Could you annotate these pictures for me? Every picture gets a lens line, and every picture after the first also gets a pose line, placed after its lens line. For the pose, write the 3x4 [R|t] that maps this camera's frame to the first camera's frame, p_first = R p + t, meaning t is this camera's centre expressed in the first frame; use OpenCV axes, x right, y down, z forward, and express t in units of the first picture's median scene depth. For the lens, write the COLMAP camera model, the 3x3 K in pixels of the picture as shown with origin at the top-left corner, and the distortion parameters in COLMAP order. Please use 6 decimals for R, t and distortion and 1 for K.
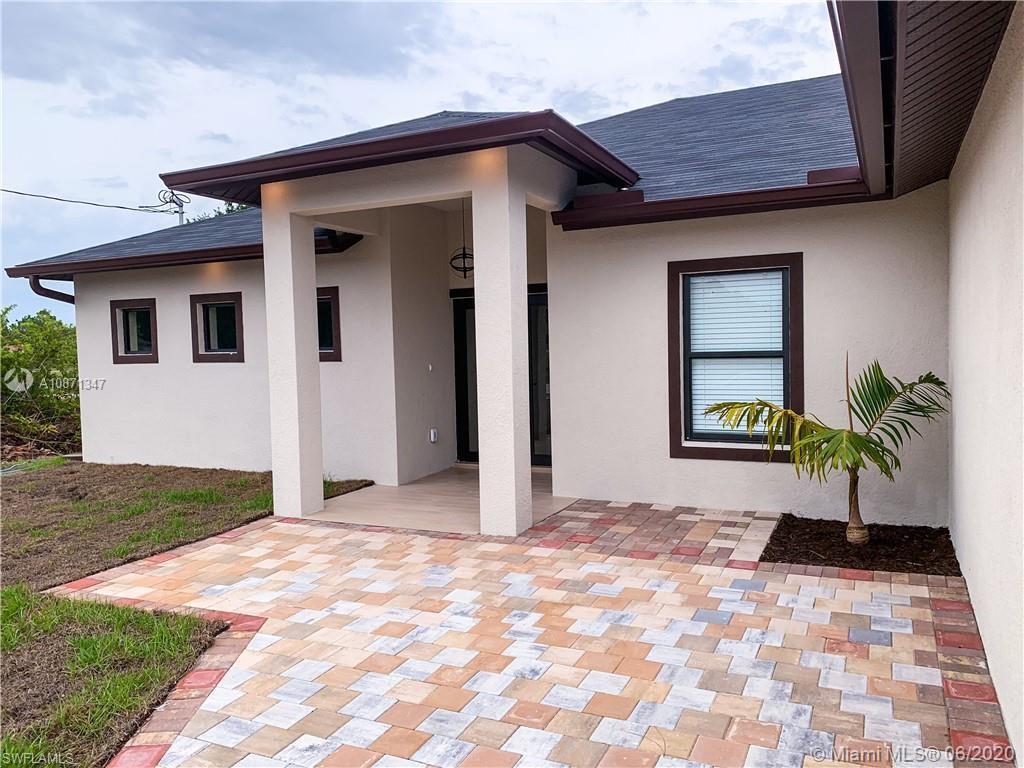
lens RADIAL K [[769.4, 0, 512.0], [0, 769.4, 384.0], [0, 0, 1]] dist [0.070107, -0.090929]
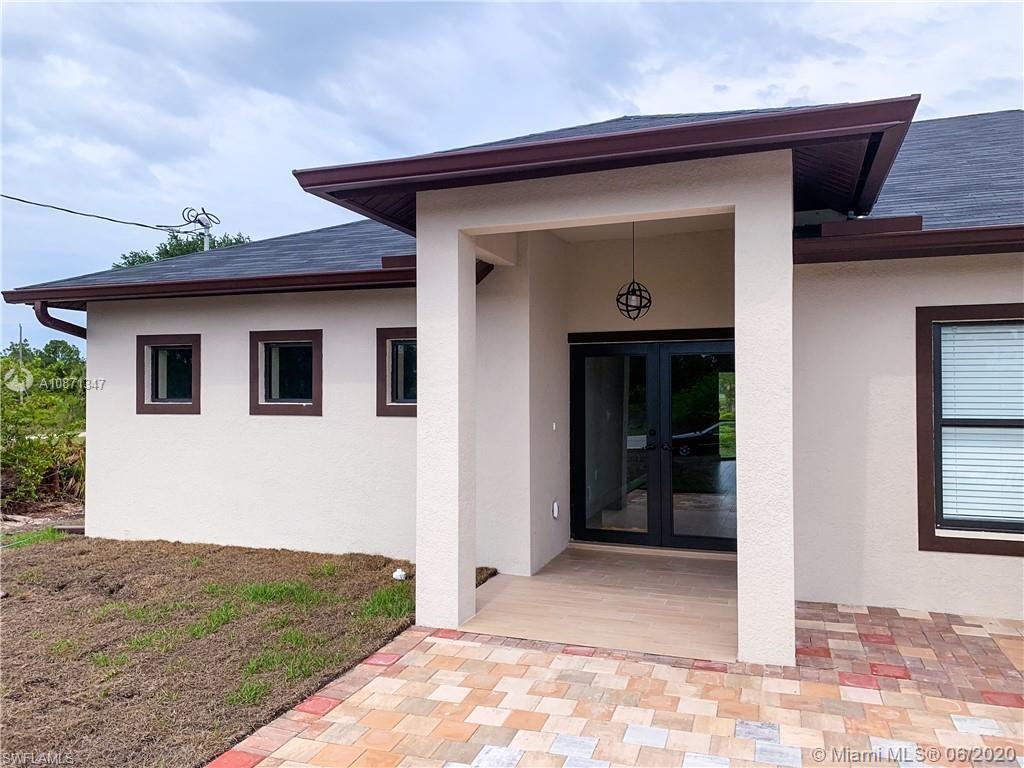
lens RADIAL K [[769.4, 0, 512.0], [0, 769.4, 384.0], [0, 0, 1]] dist [0.070107, -0.090929]
pose [[0.994716, 0.023680, 0.099894, -0.267781], [-0.017336, 0.997806, -0.063902, -0.015614], [-0.101188, 0.061833, 0.992944, 0.209137]]
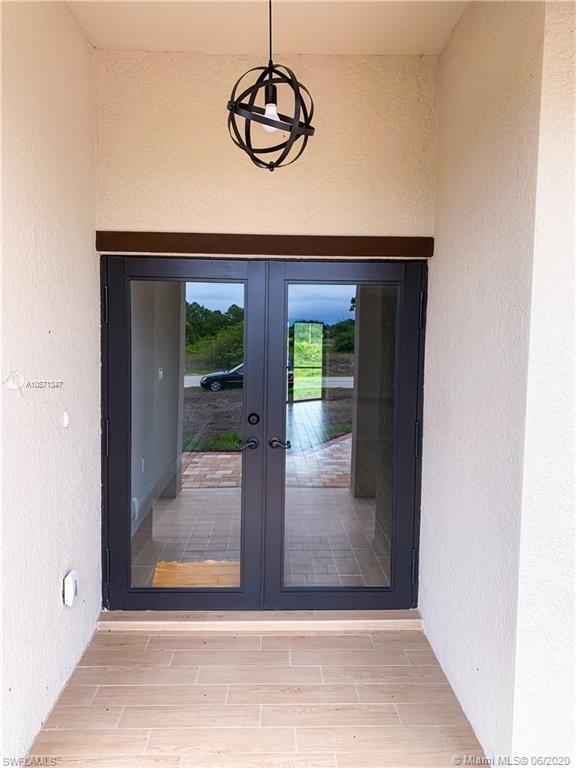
lens RADIAL K [[577.1, 0, 288.0], [0, 577.1, 384.0], [0, 0, 1]] dist [0.070107, -0.090929]
pose [[0.882552, 0.000614, 0.470214, -0.165771], [-0.018352, 0.999282, 0.033141, -0.058324], [-0.469856, -0.037878, 0.881930, 0.789909]]
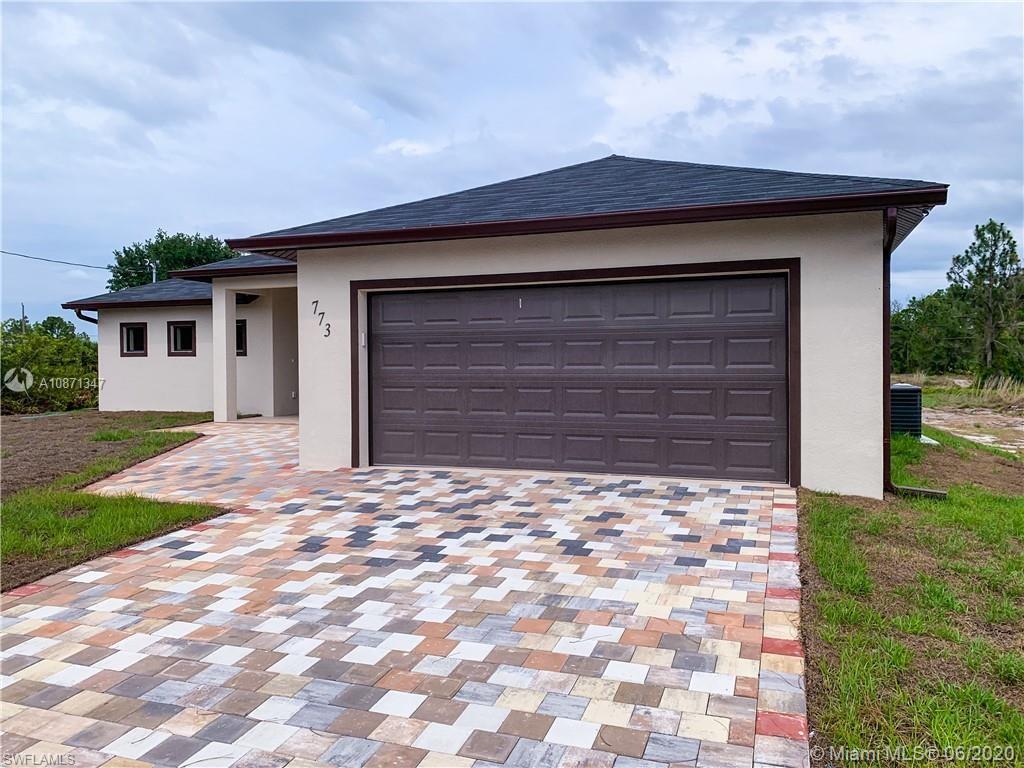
lens RADIAL K [[772.7, 0, 548.2], [0, 772.7, 371.7], [0, 0, 1]] dist [0.000842, -0.005433]
pose [[0.989956, 0.015584, 0.140516, 0.305814], [-0.010190, 0.999186, -0.039023, 0.090915], [-0.141009, 0.037199, 0.989309, -1.235270]]
